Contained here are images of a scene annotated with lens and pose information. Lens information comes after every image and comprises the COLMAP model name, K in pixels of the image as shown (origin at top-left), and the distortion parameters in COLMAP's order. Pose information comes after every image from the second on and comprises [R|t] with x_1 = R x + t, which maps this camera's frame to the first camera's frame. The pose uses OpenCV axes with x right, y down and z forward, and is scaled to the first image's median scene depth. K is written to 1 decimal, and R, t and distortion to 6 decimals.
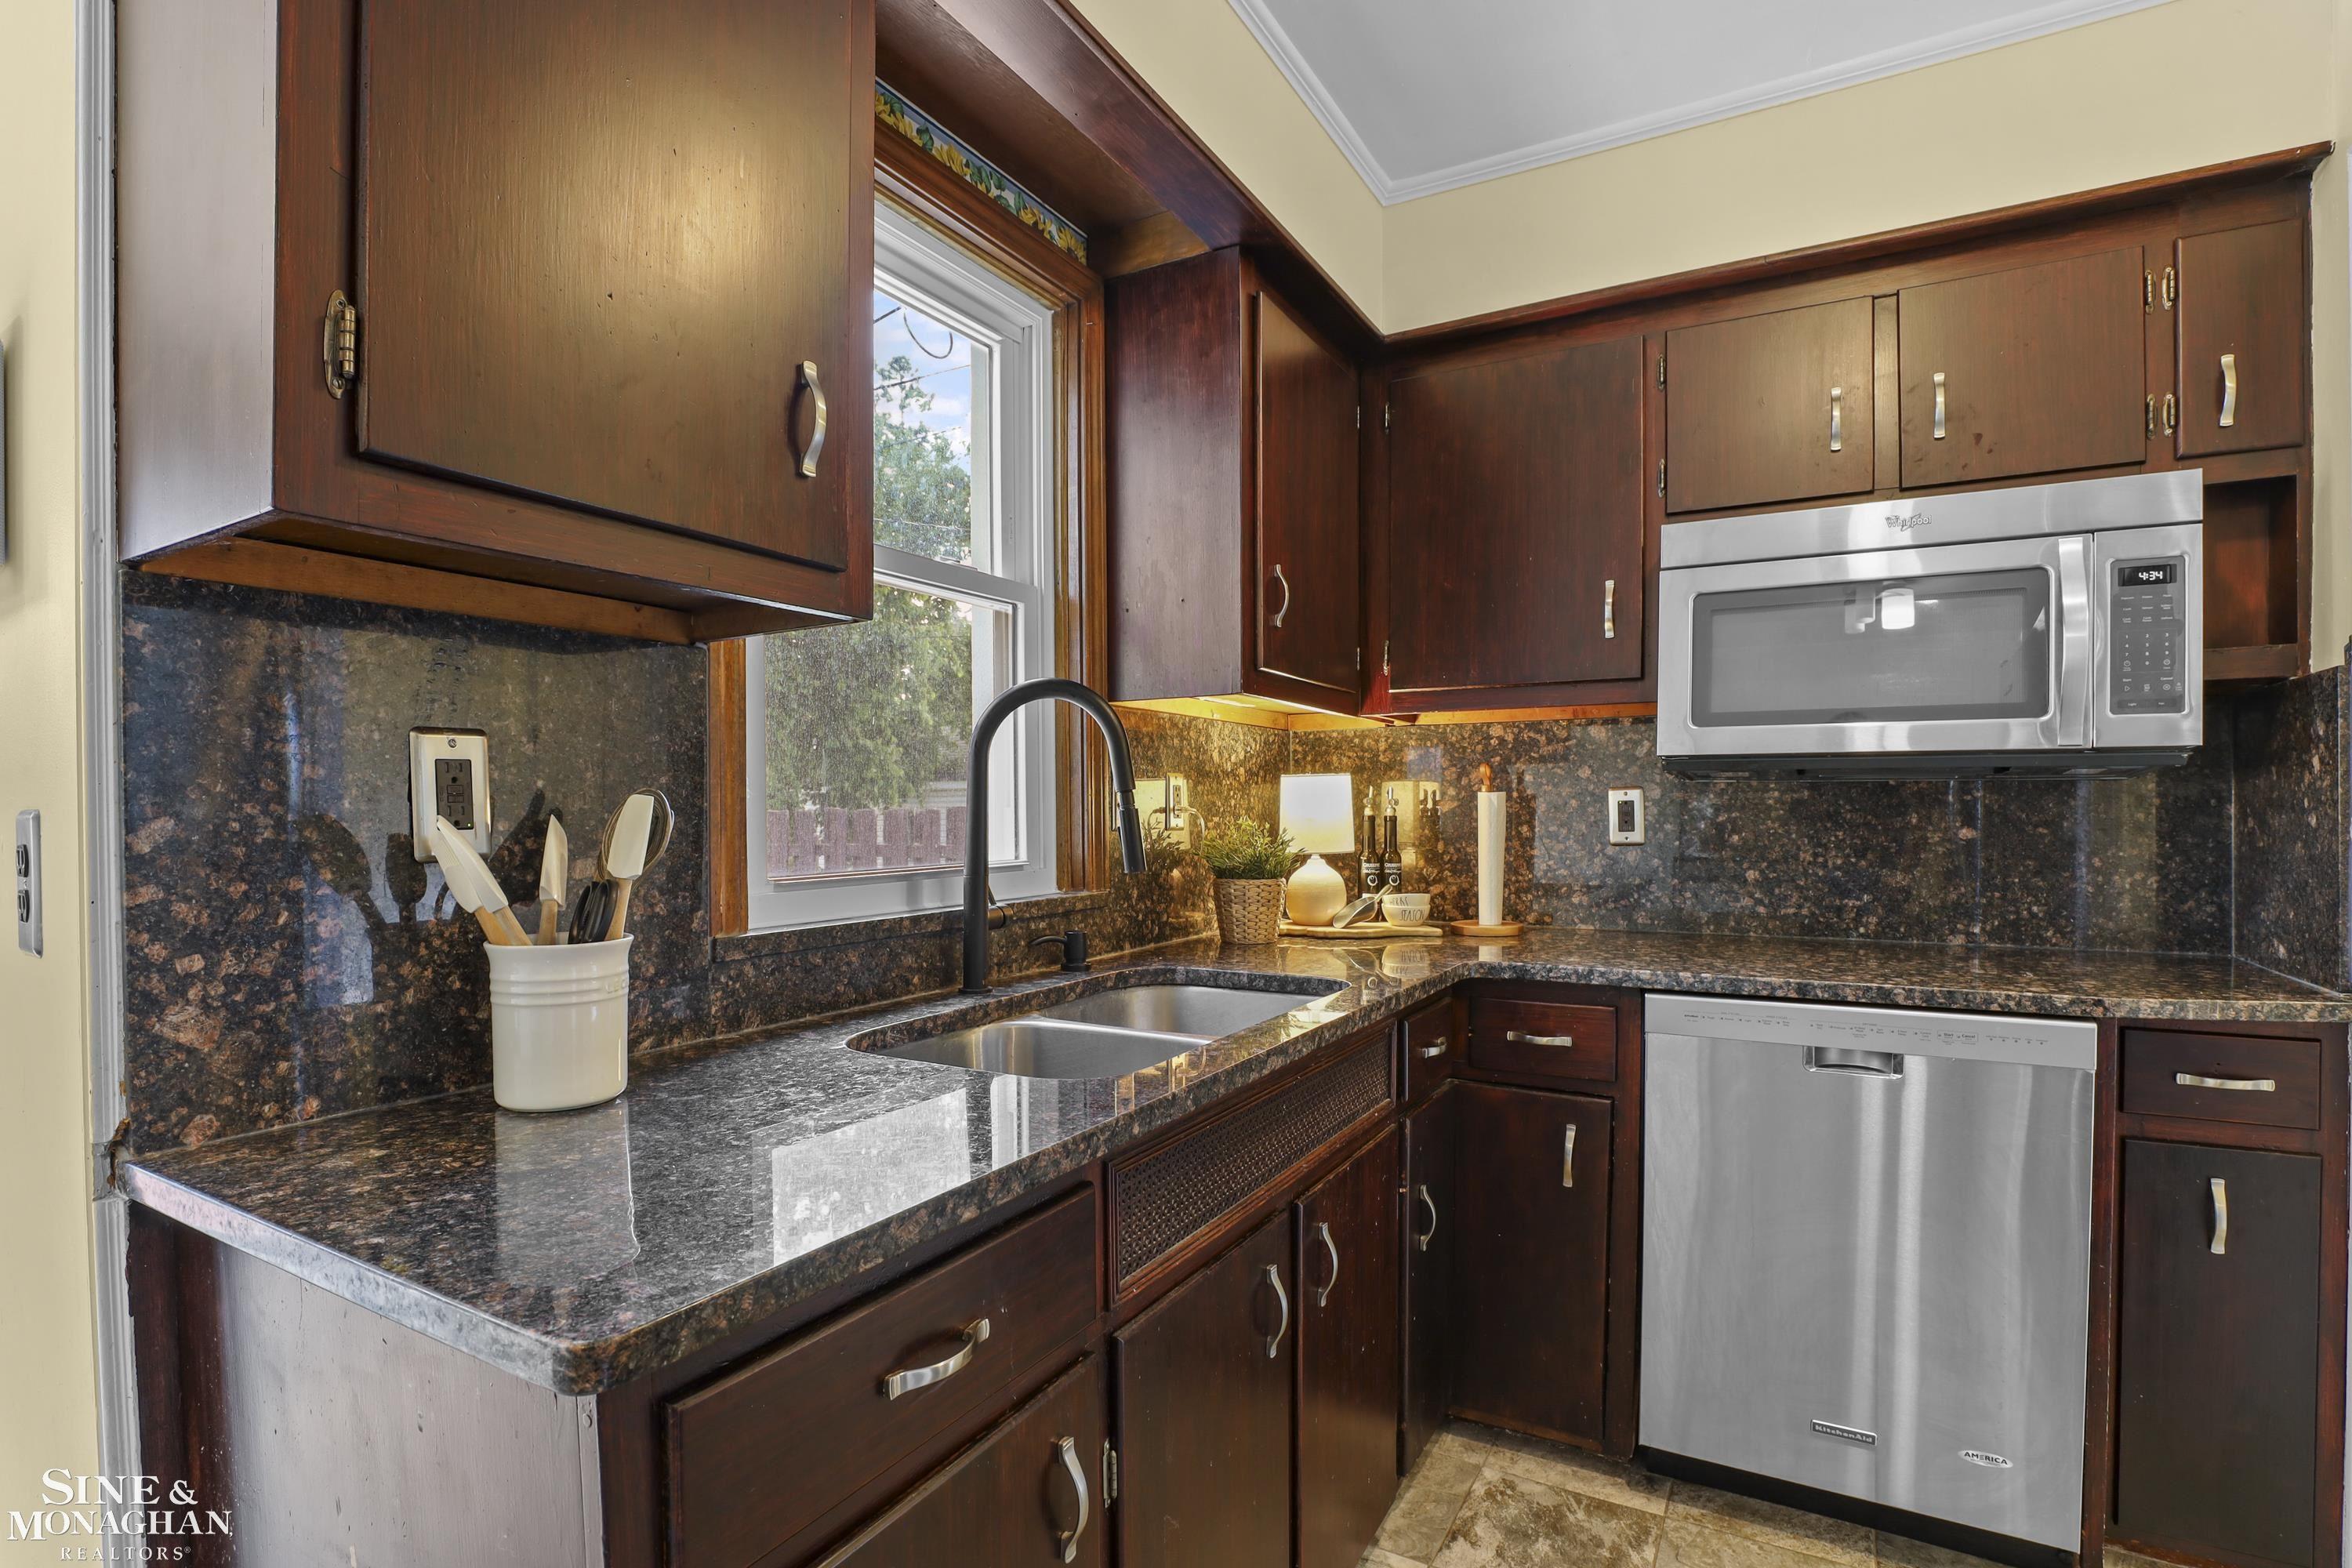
lens RADIAL K [[1128.3, 0, 1185.3], [0, 1128.3, 807.8], [0, 0, 1]] dist [-0.023324, 0.000553]
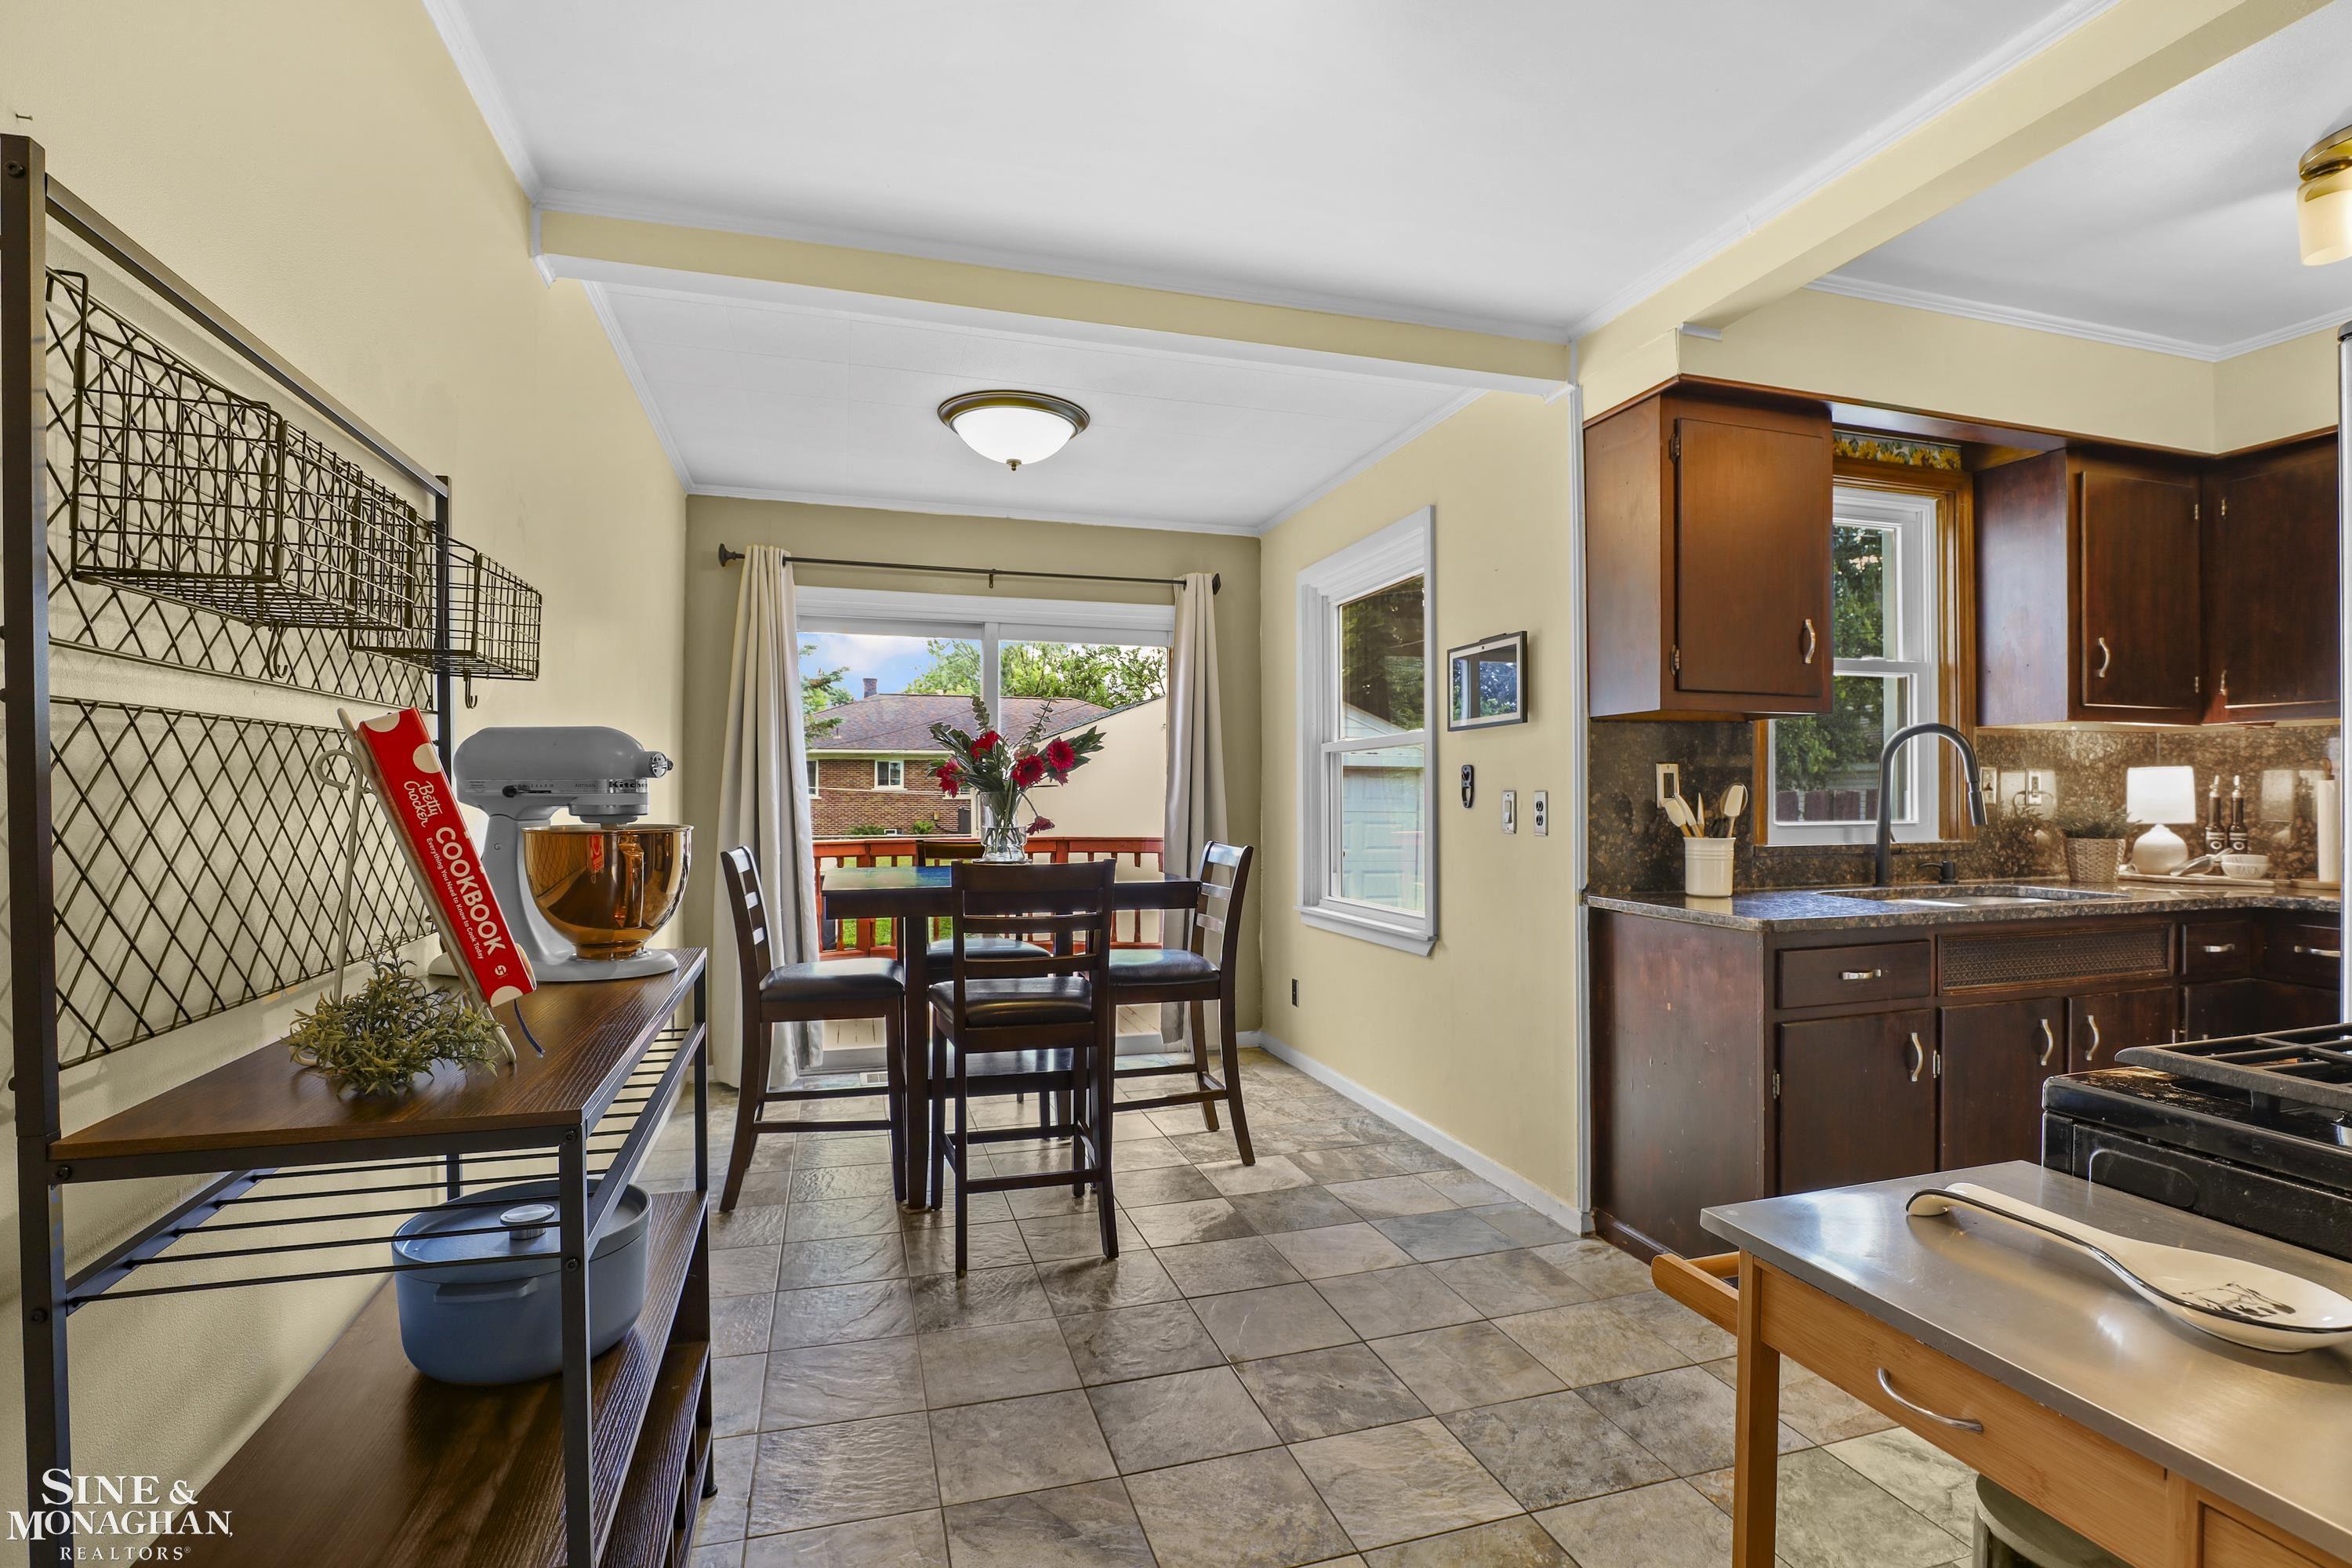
lens RADIAL K [[1128.3, 0, 1198.6], [0, 1128.3, 798.5], [0, 0, 1]] dist [-0.023324, 0.000553]
pose [[0.733368, 0.008893, -0.679774, 0.215115], [-0.002654, 0.999944, 0.010218, -0.002358], [0.679827, -0.005690, 0.733351, -1.009303]]
